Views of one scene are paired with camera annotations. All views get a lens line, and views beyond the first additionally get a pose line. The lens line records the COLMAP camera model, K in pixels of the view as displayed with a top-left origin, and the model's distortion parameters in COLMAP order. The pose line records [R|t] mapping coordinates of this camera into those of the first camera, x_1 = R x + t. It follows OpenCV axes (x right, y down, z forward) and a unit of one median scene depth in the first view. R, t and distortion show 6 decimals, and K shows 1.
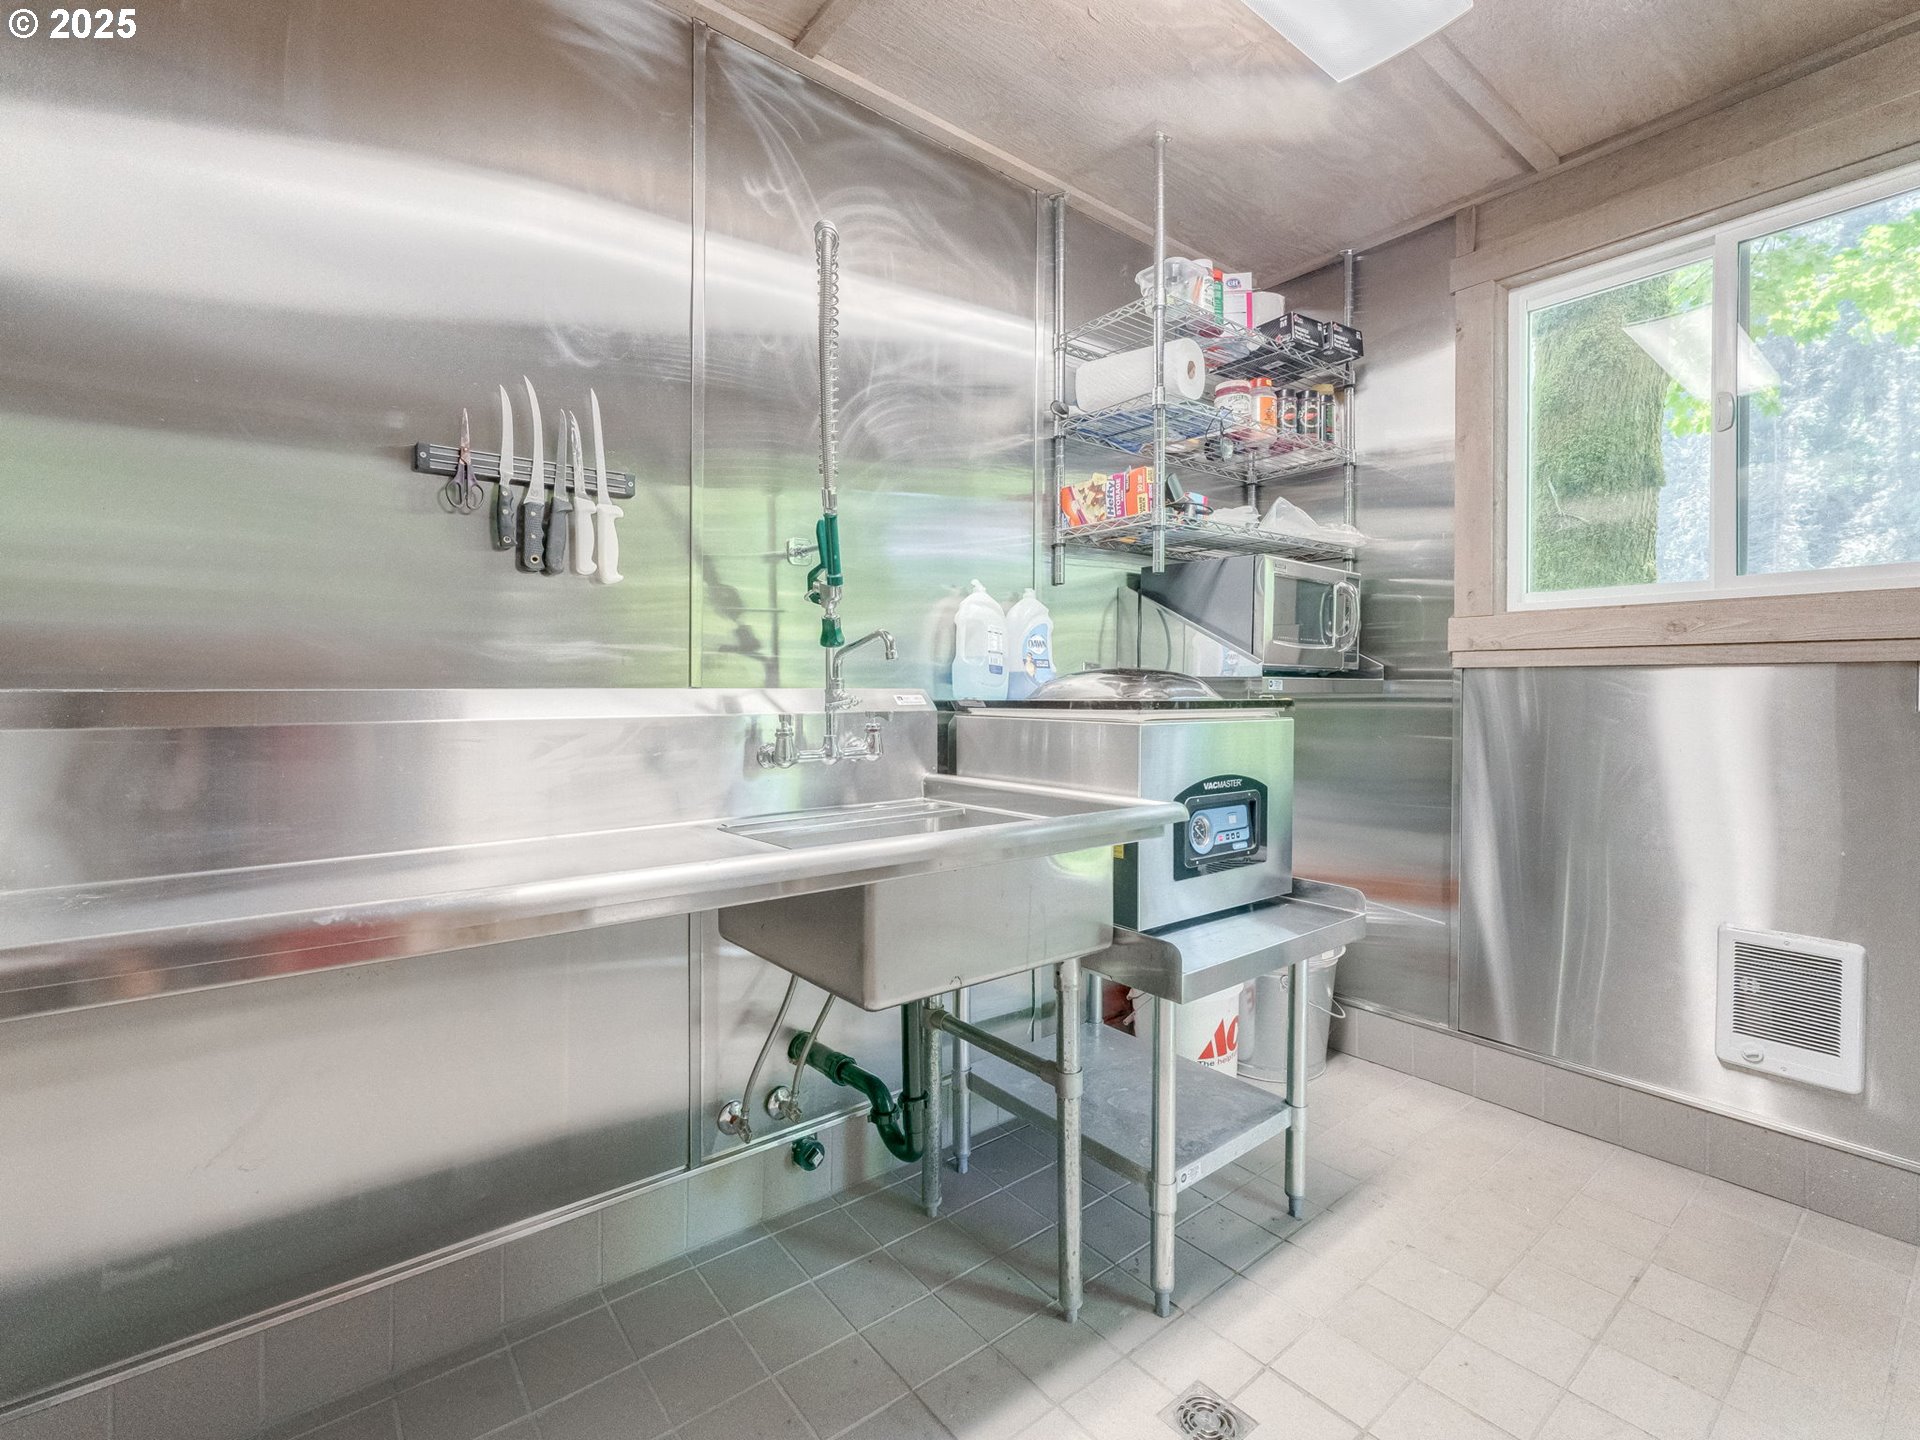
lens RADIAL K [[873.7, 0, 953.4], [0, 873.7, 688.6], [0, 0, 1]] dist [0.004068, -0.000182]
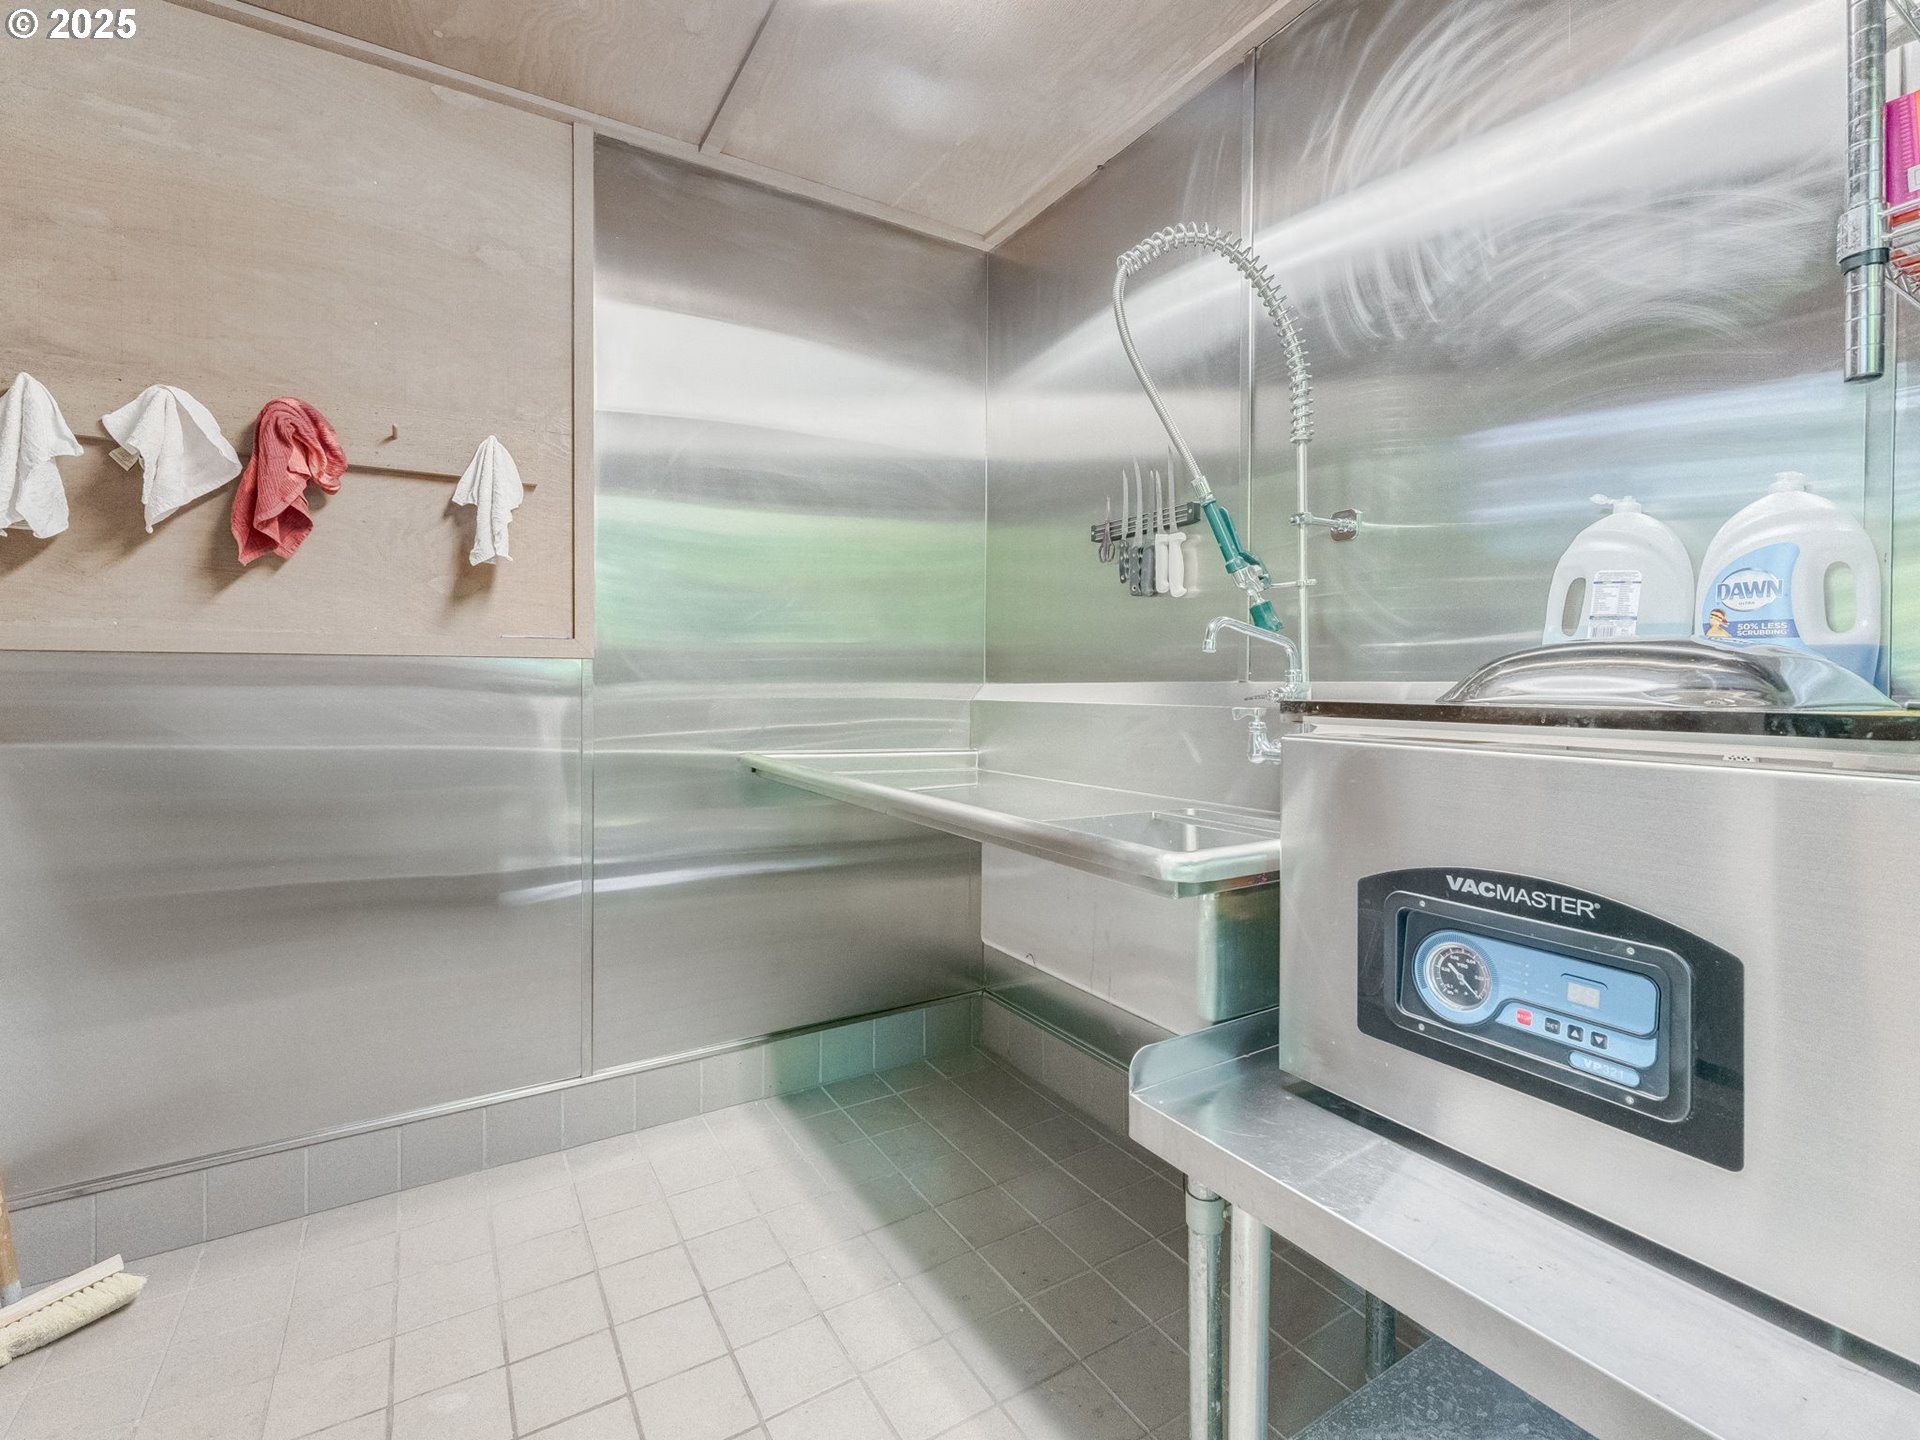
lens RADIAL K [[873.7, 0, 953.4], [0, 873.7, 688.6], [0, 0, 1]] dist [0.004068, -0.000182]
pose [[-0.133761, 0.004232, -0.991005, 0.812179], [-0.001309, 0.999989, 0.004447, 0.002916], [0.991013, 0.001892, -0.133754, 0.800026]]
